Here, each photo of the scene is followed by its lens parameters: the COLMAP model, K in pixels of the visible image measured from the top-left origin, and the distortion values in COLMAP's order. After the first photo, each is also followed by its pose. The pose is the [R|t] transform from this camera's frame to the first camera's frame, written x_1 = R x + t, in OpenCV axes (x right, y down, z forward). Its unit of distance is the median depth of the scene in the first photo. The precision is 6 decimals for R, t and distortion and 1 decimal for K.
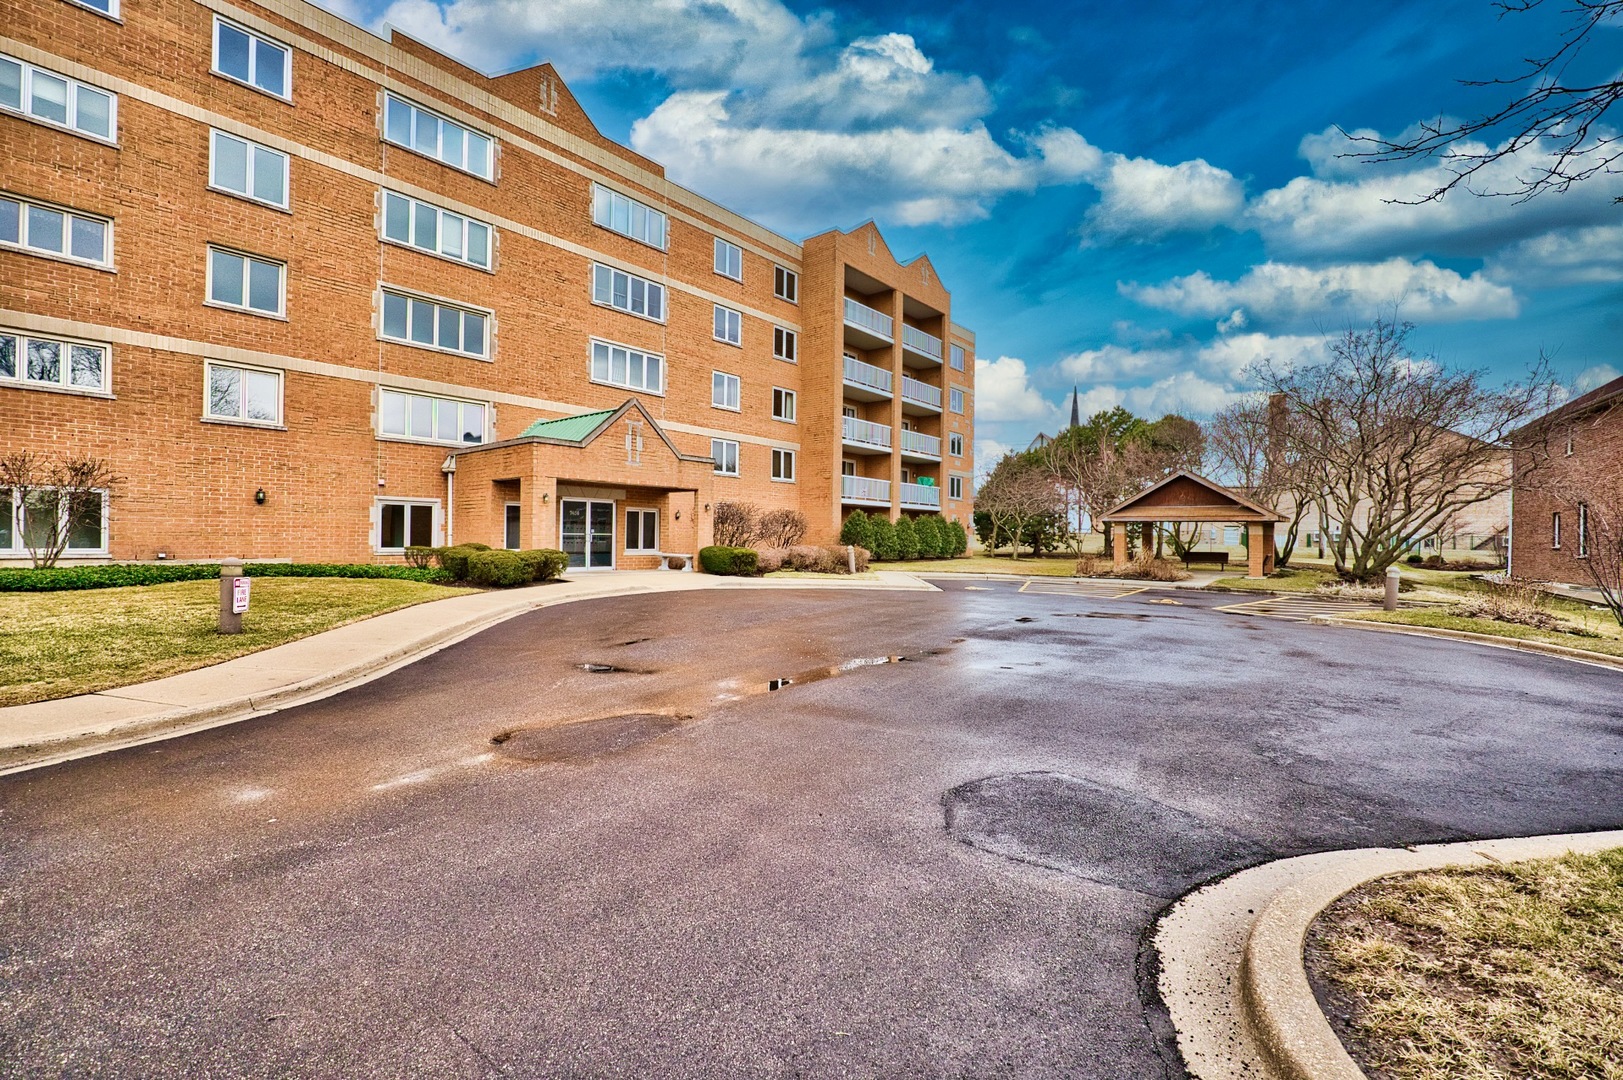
lens RADIAL K [[701.4, 0, 808.8], [0, 701.4, 537.4], [0, 0, 1]] dist [-0.017588, 0.002280]
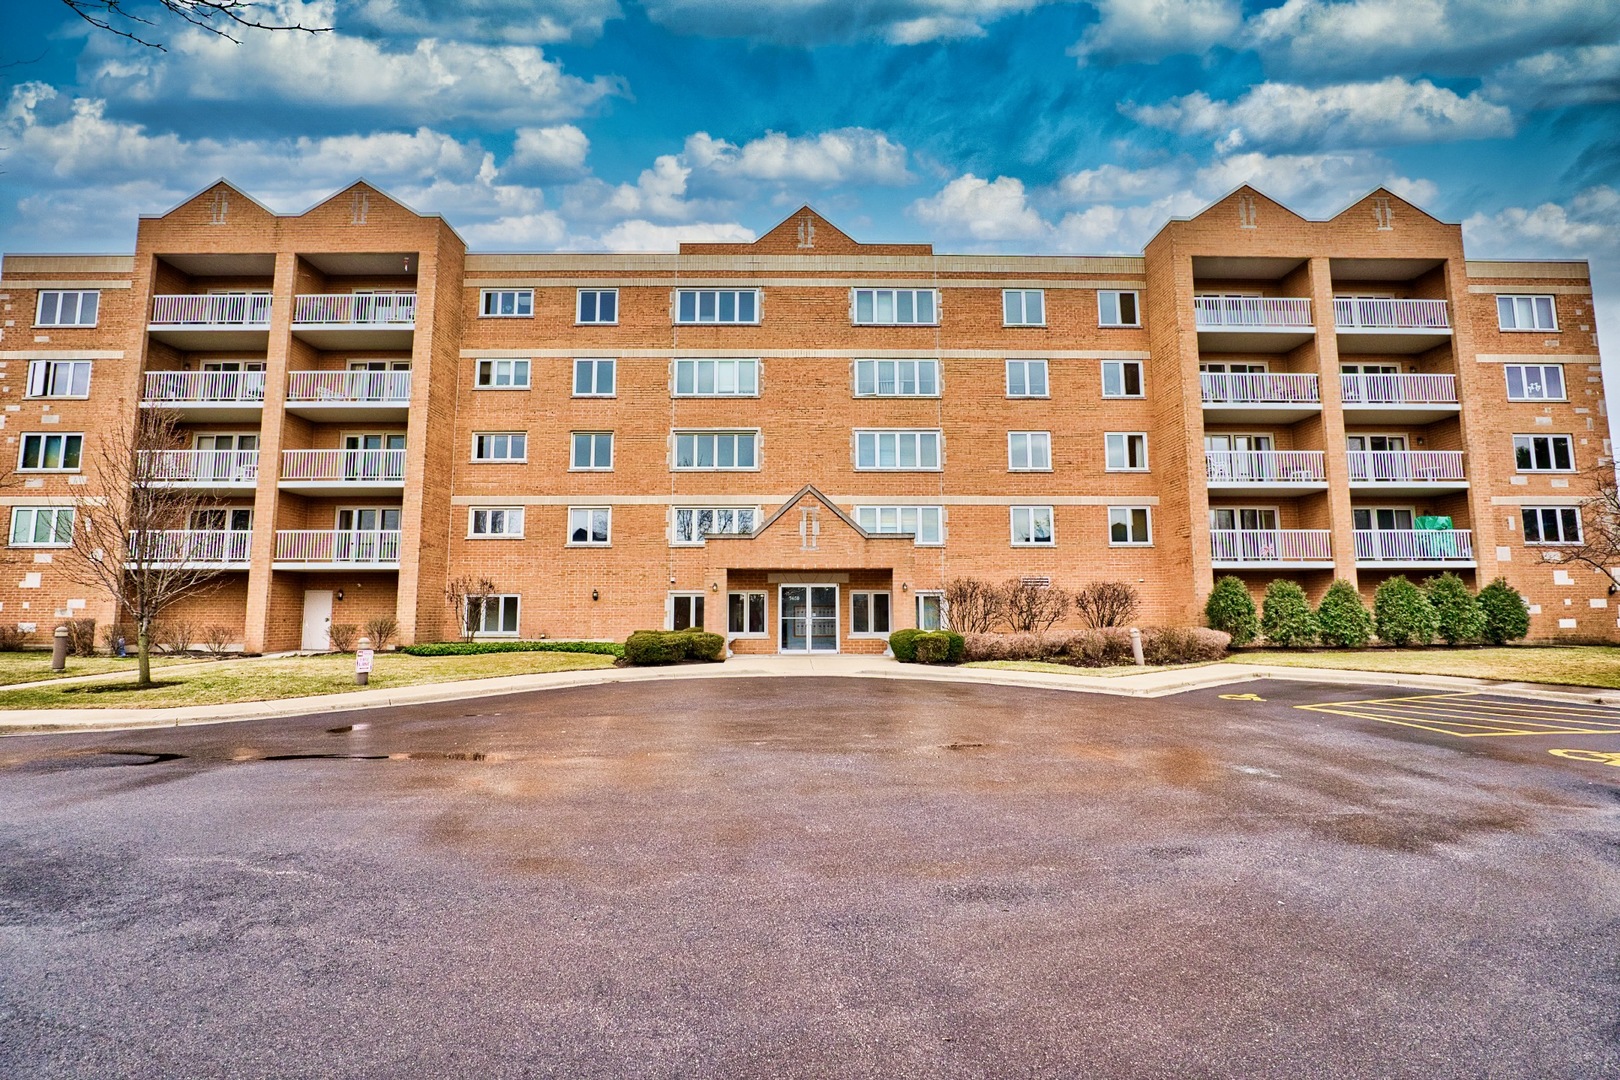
lens RADIAL K [[700.1, 0, 807.8], [0, 700.1, 541.5], [0, 0, 1]] dist [-0.017588, 0.002280]
pose [[0.653916, -0.095135, -0.750562, 0.446873], [0.012269, 0.993266, -0.115209, 0.002141], [0.756468, 0.066128, 0.650679, 0.290546]]
